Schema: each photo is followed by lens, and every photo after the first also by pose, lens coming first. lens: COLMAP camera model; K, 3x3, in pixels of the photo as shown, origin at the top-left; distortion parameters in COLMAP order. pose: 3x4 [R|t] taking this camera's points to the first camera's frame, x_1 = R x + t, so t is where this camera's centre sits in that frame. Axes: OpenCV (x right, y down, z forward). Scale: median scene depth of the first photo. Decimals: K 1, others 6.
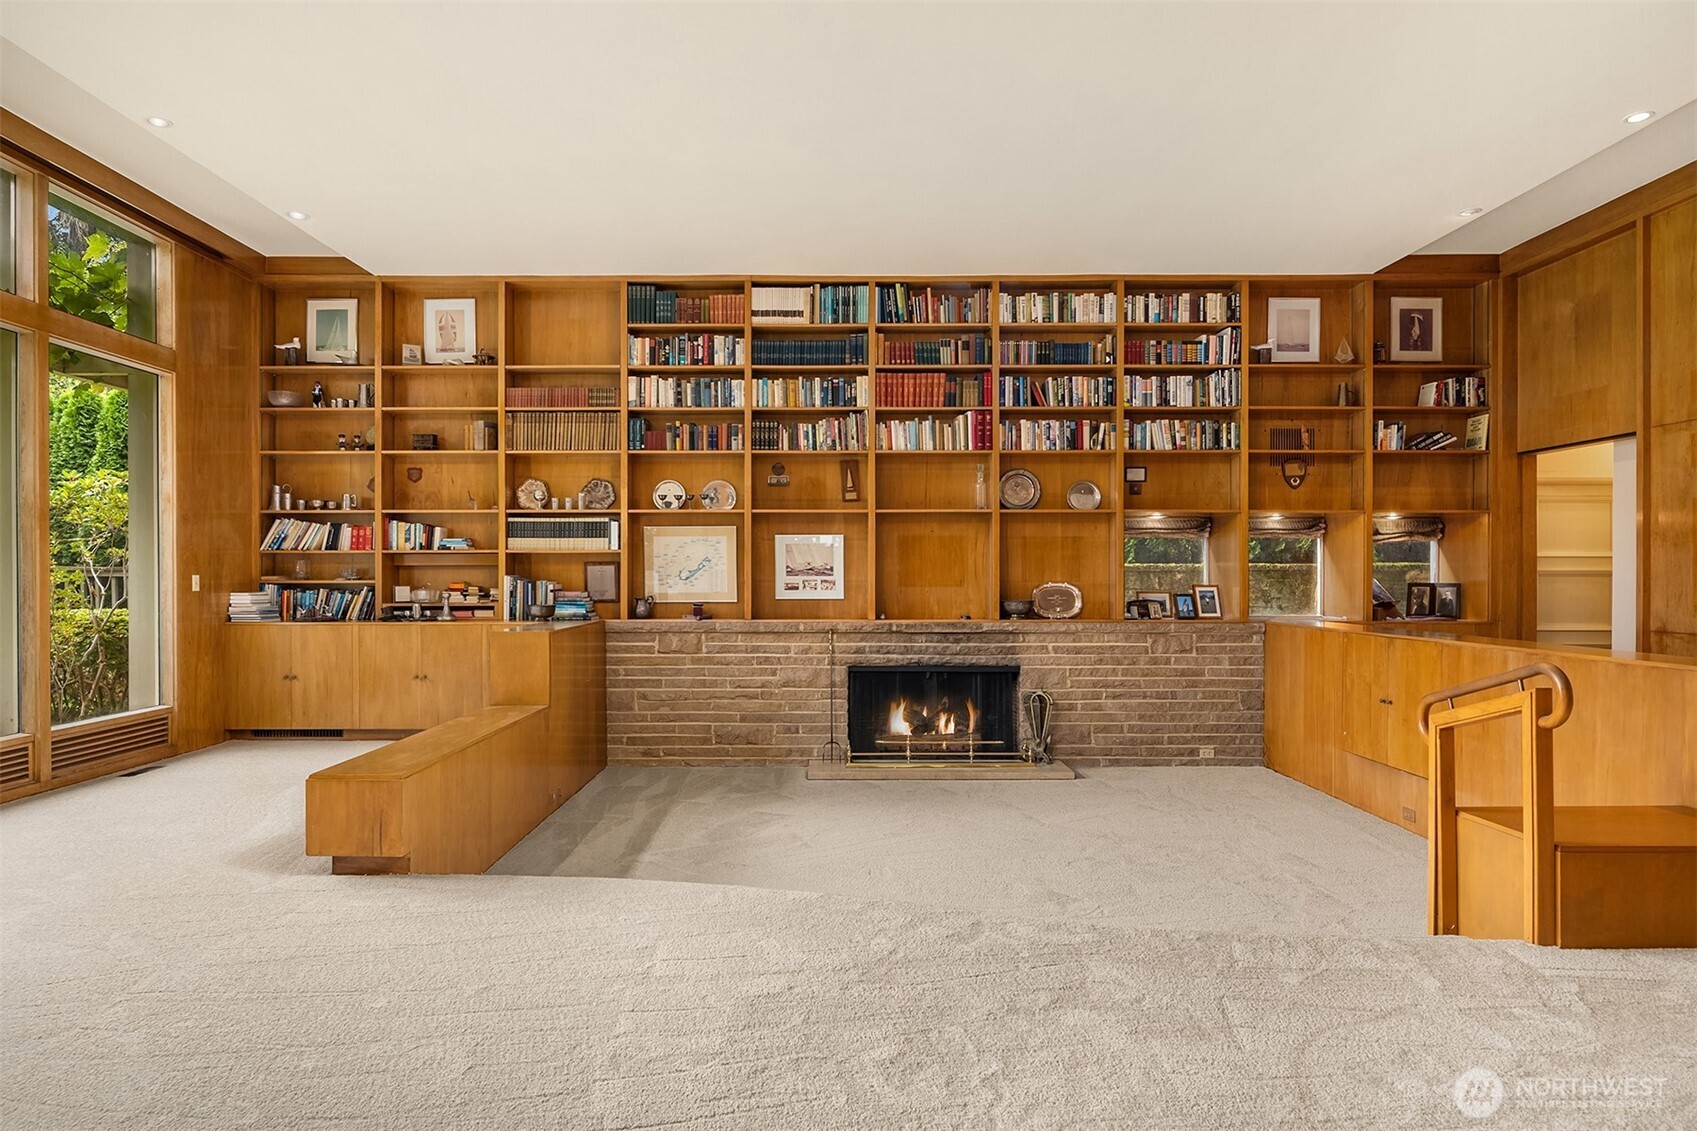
lens RADIAL K [[914.0, 0, 815.0], [0, 914.0, 571.9], [0, 0, 1]] dist [-0.003047, -0.000066]
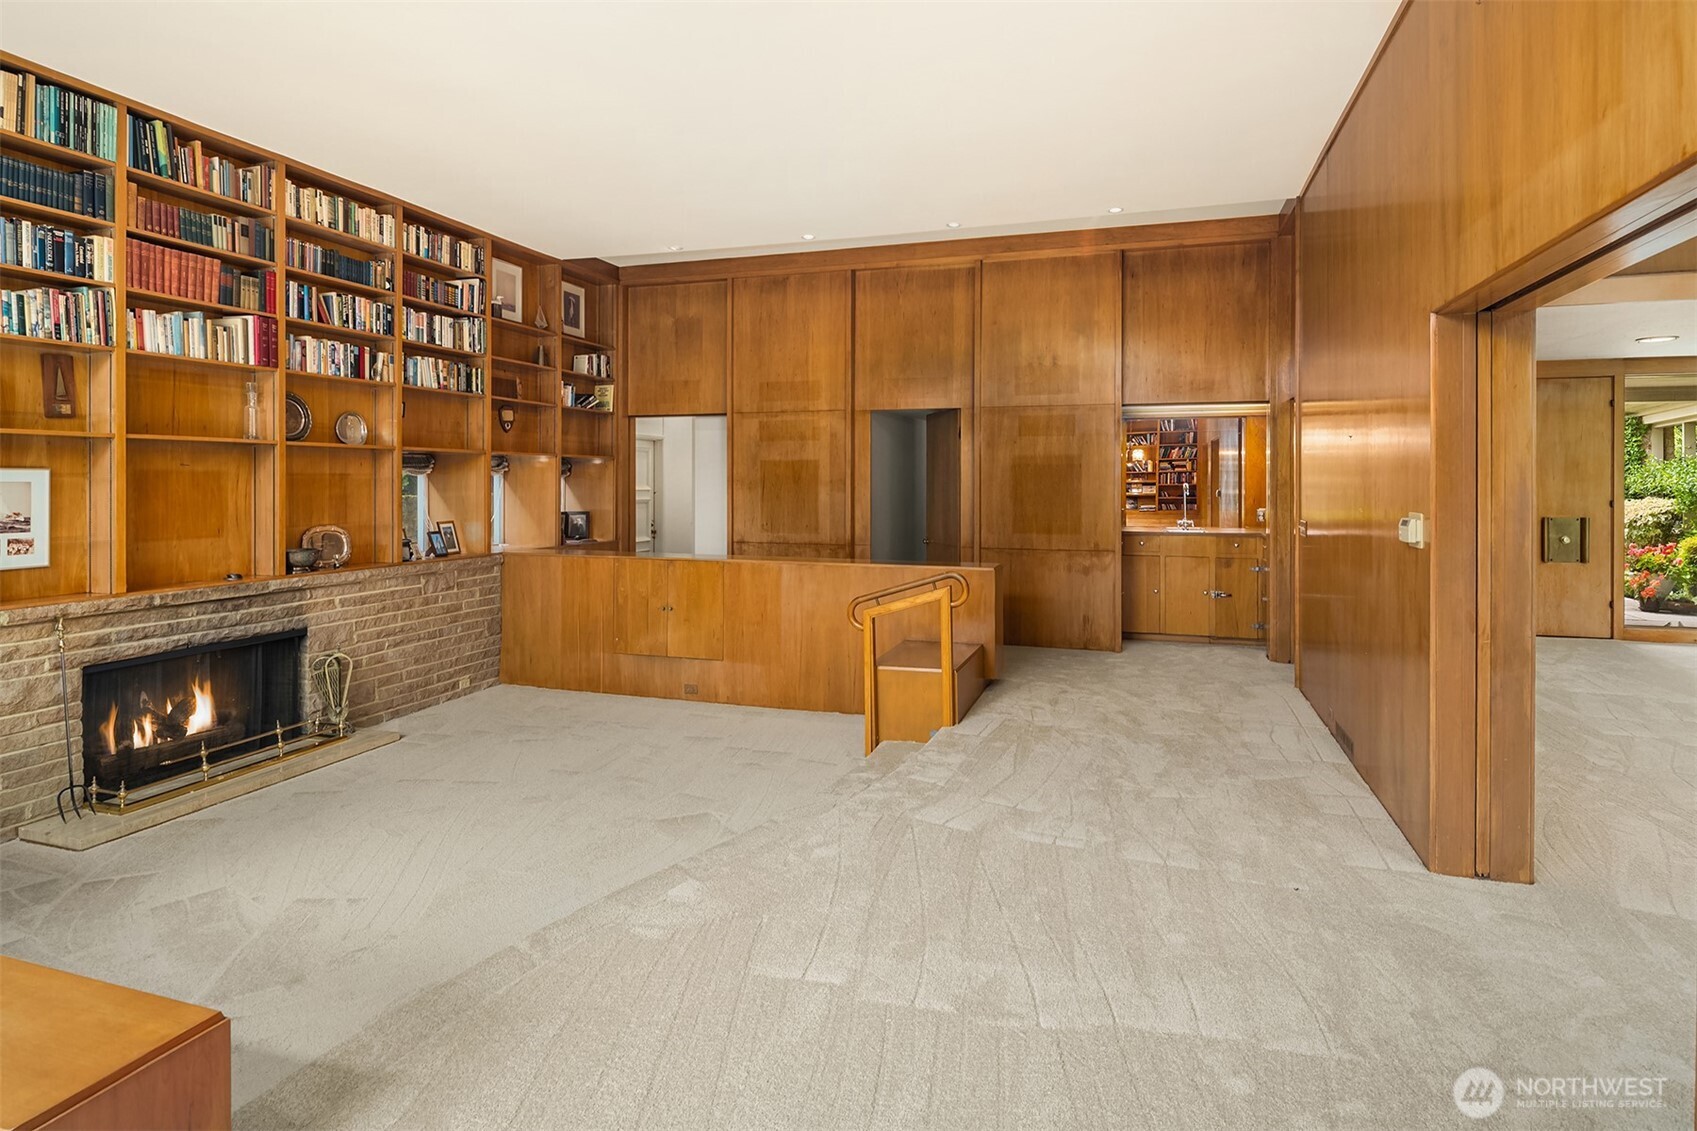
lens RADIAL K [[908.3, 0, 848.5], [0, 908.3, 481.2], [0, 0, 1]] dist [-0.019323, -0.000375]
pose [[0.296831, -0.001093, 0.954929, -0.421304], [-0.004440, 0.999987, 0.002525, -0.036568], [-0.954920, -0.004990, 0.296822, 0.273716]]
